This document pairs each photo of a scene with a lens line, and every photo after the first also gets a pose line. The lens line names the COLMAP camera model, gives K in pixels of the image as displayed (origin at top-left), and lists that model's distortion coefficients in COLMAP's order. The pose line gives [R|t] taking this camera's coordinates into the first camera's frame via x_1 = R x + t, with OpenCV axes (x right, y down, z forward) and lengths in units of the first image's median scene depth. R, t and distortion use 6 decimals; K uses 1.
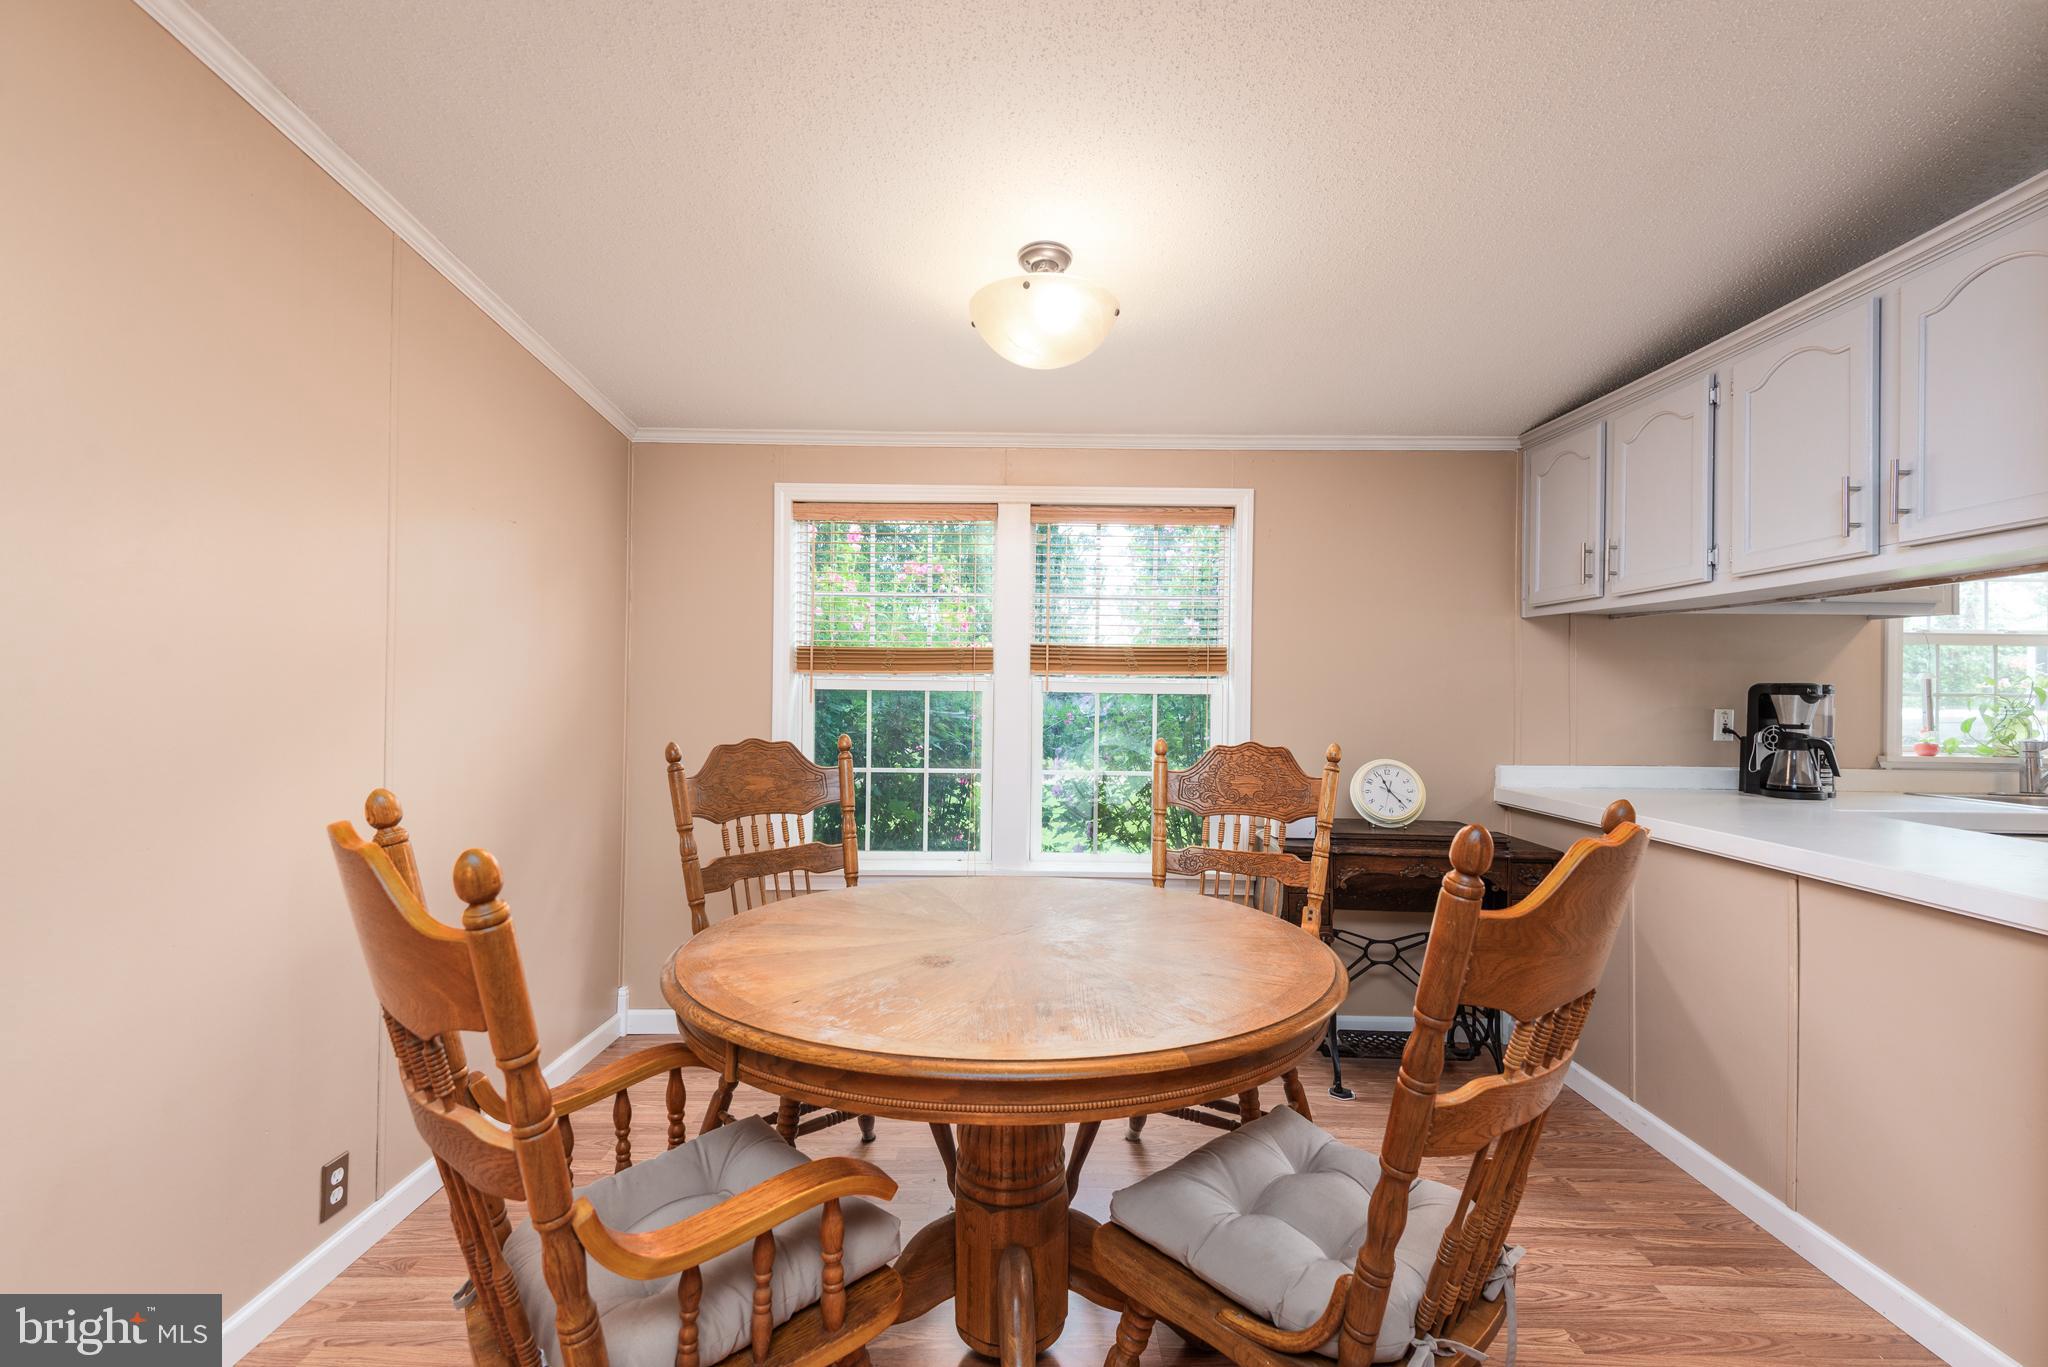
lens RADIAL K [[928.7, 0, 1029.0], [0, 928.7, 679.4], [0, 0, 1]] dist [0.013146, -0.001994]
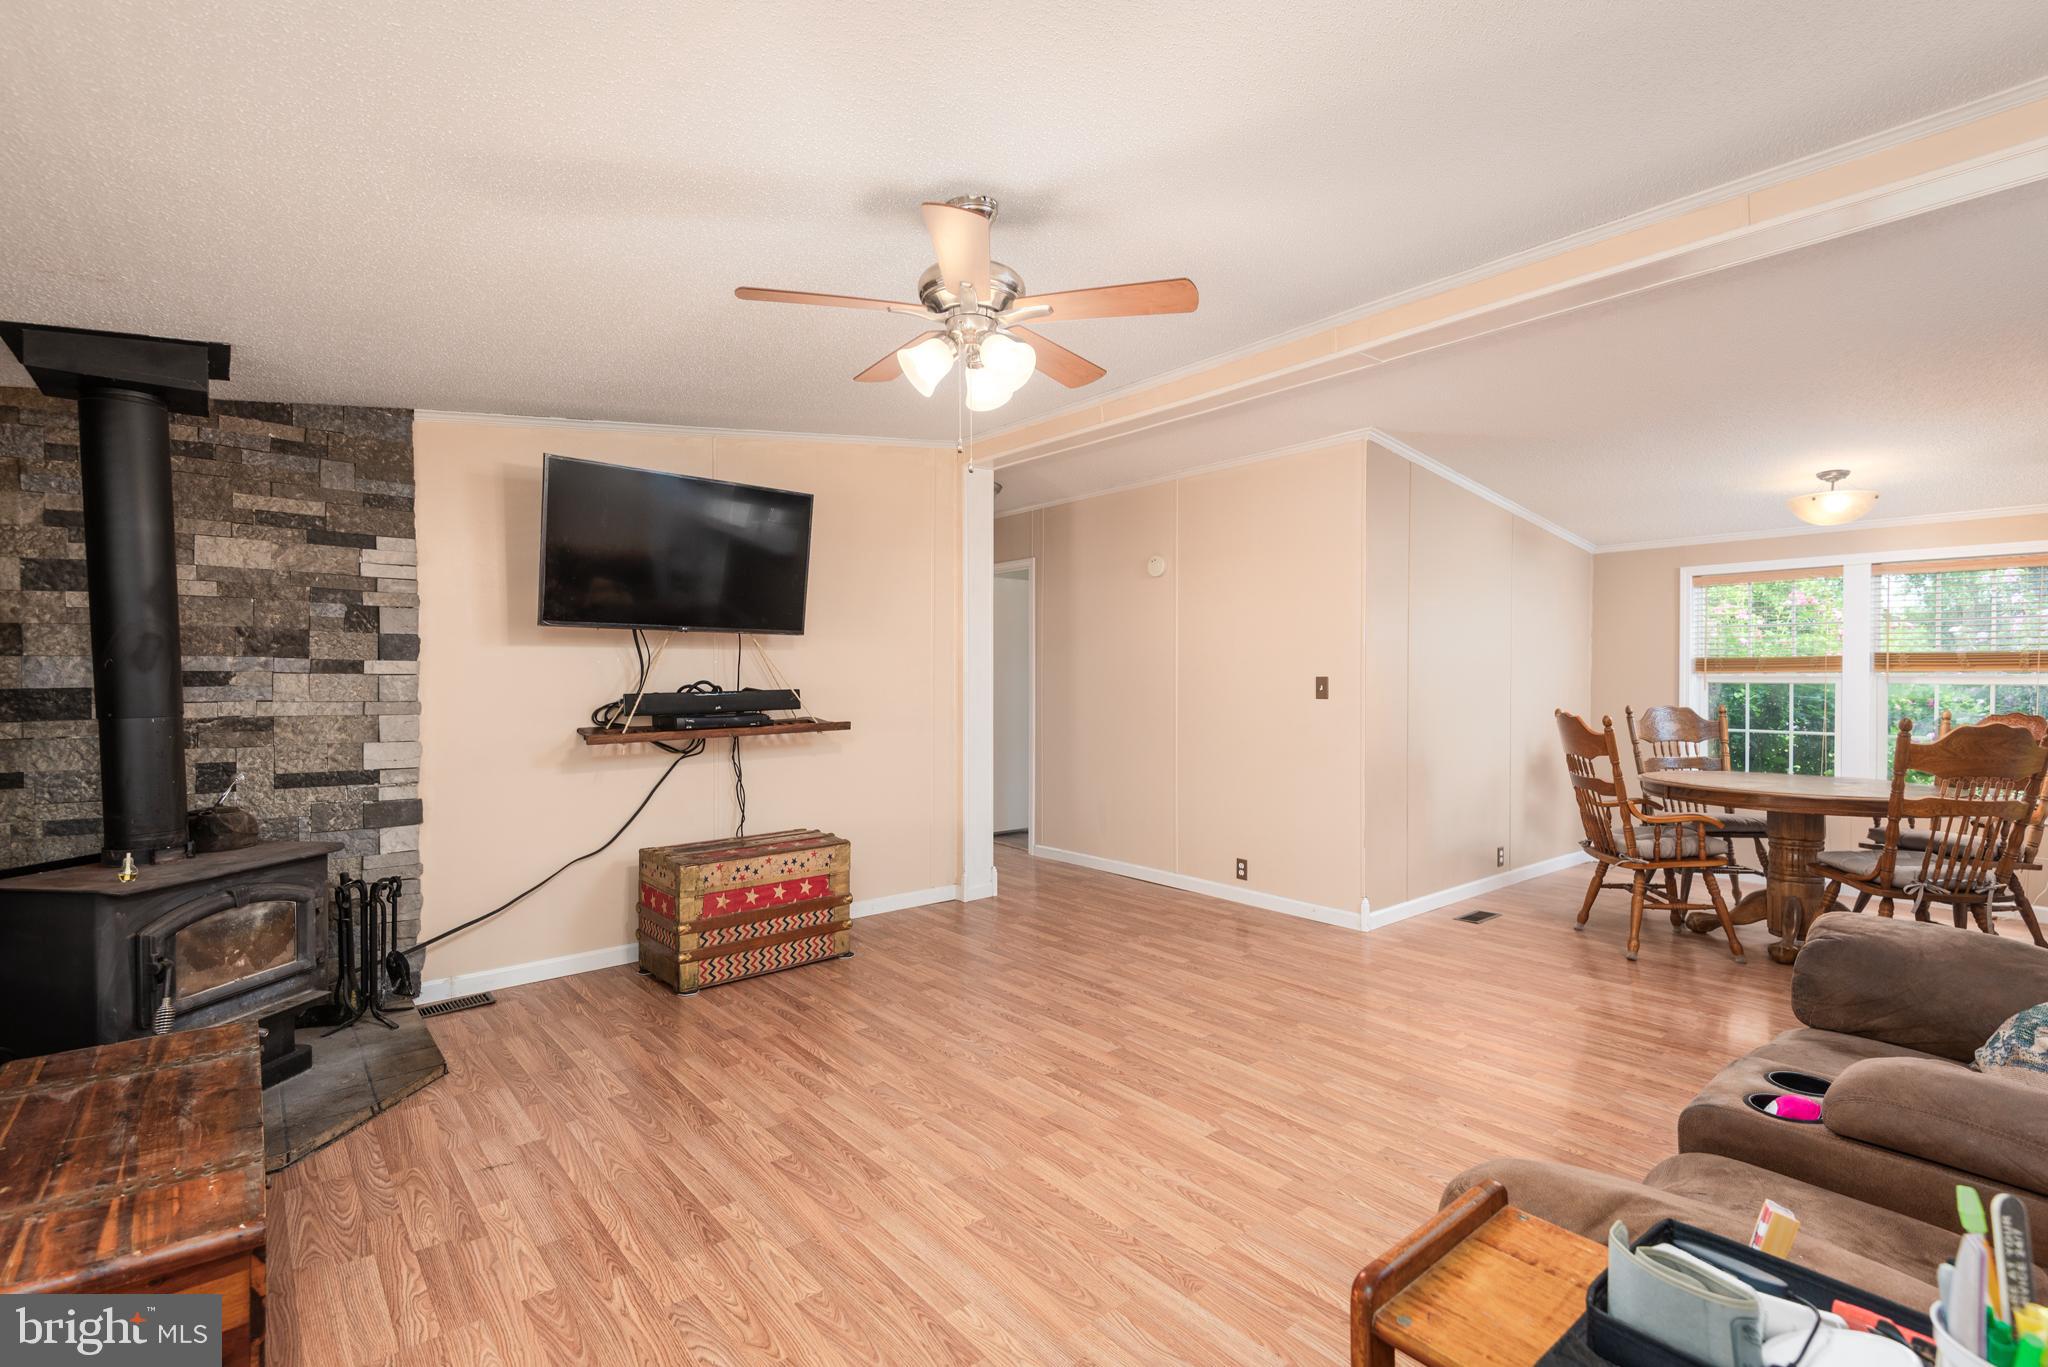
lens RADIAL K [[928.7, 0, 1031.4], [0, 928.7, 694.8], [0, 0, 1]] dist [0.013146, -0.001994]
pose [[0.642707, 0.002859, -0.766107, 0.318538], [0.010018, 0.999876, 0.012135, -0.001135], [0.766047, -0.015474, 0.642599, -1.179119]]
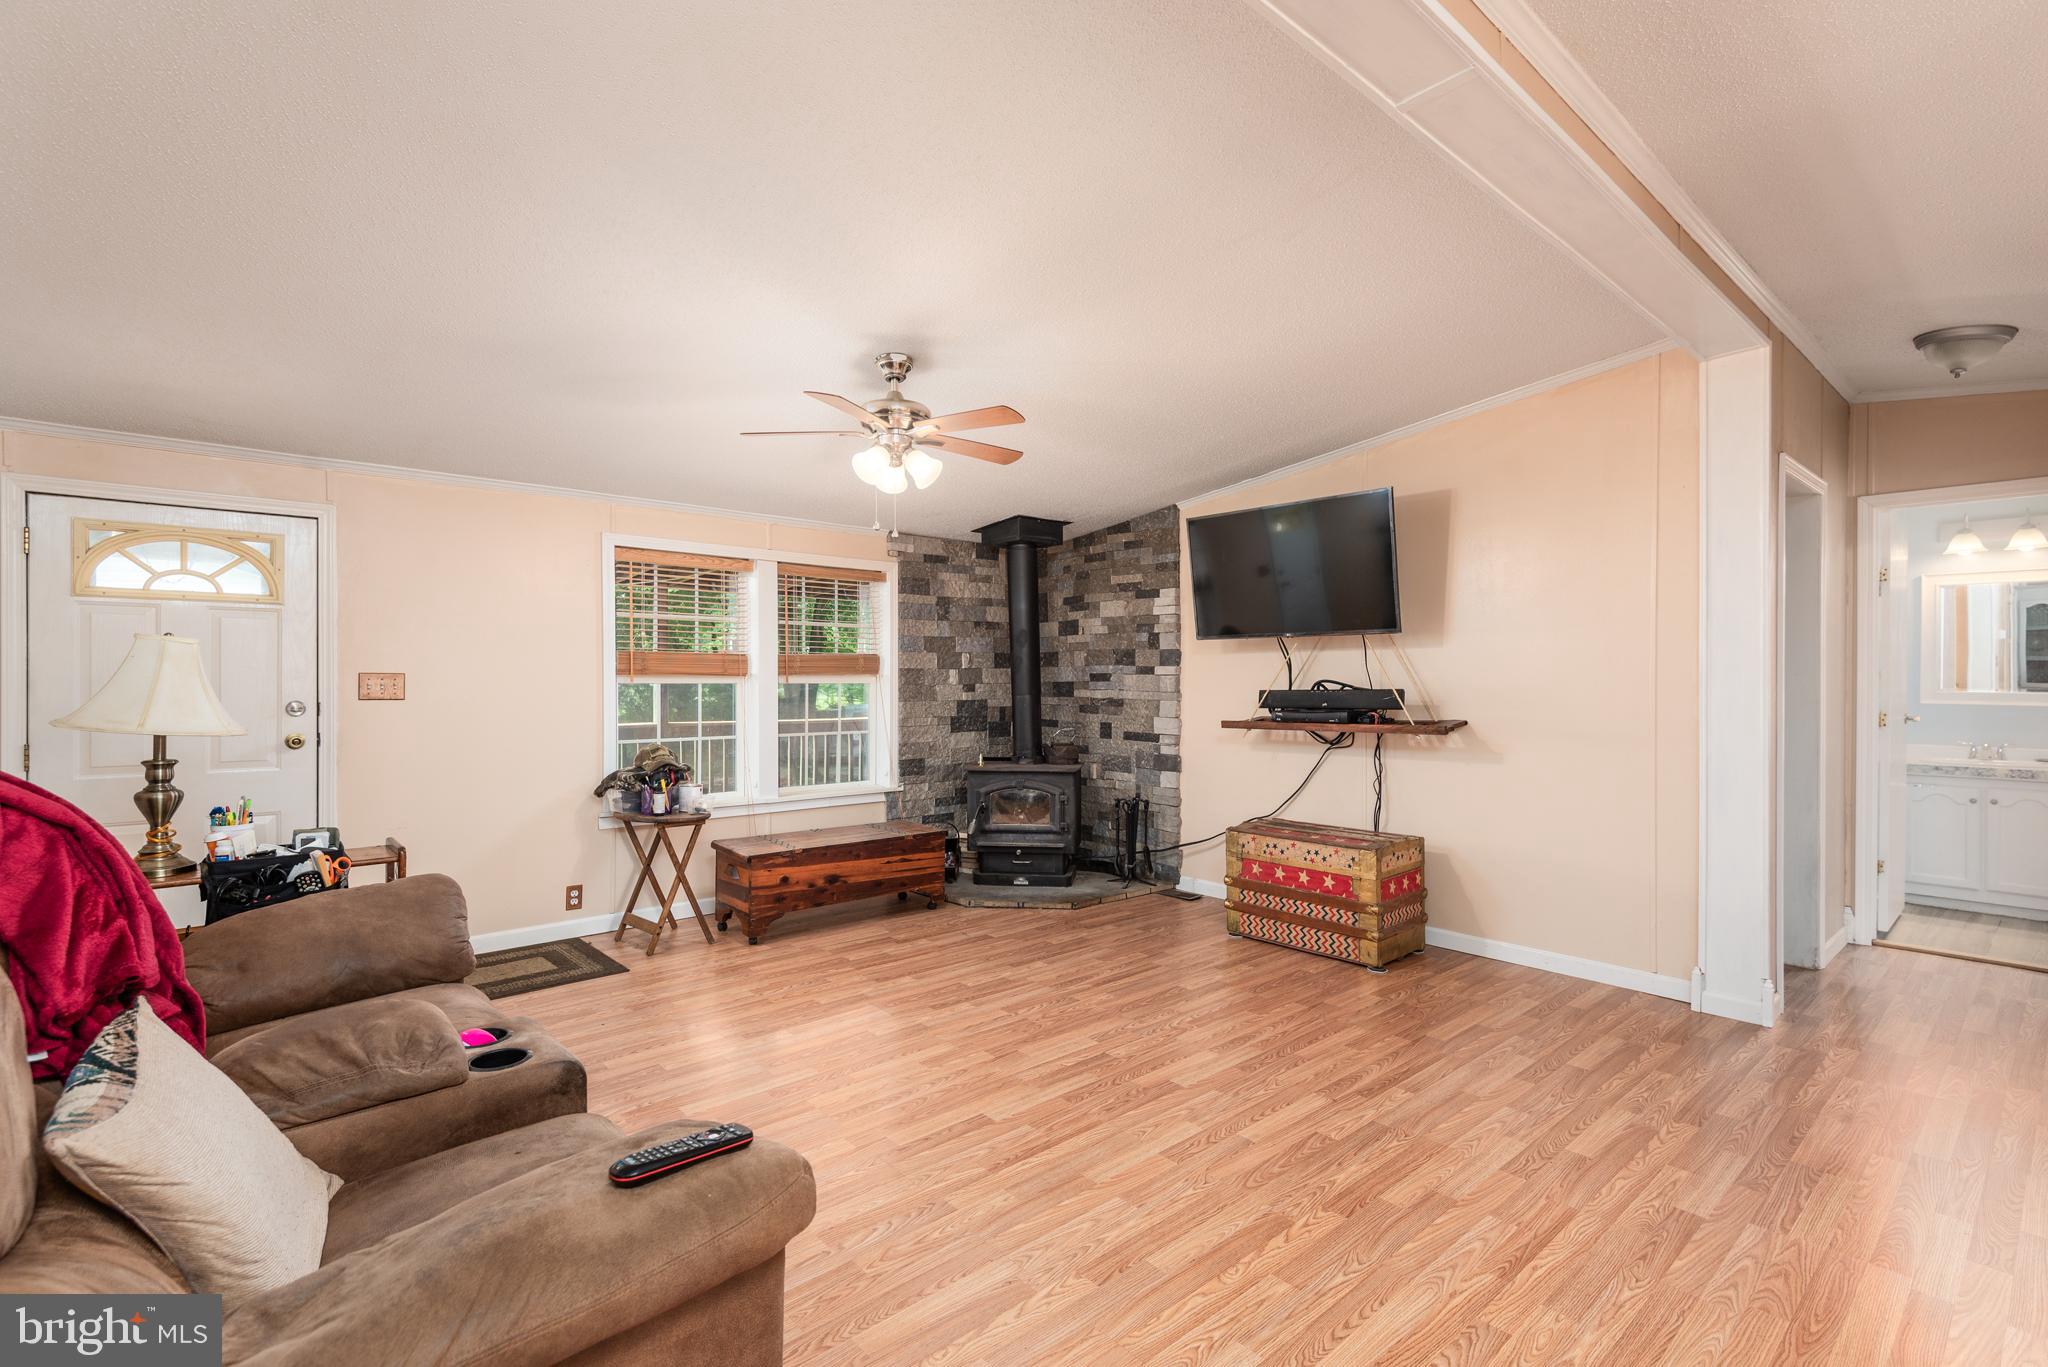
lens RADIAL K [[928.7, 0, 1016.0], [0, 928.7, 675.2], [0, 0, 1]] dist [0.013146, -0.001994]
pose [[-0.760932, -0.015117, -0.648656, 0.328380], [-0.009164, 0.999879, -0.012552, 0.005747], [0.648767, -0.003607, -0.760978, 0.092633]]
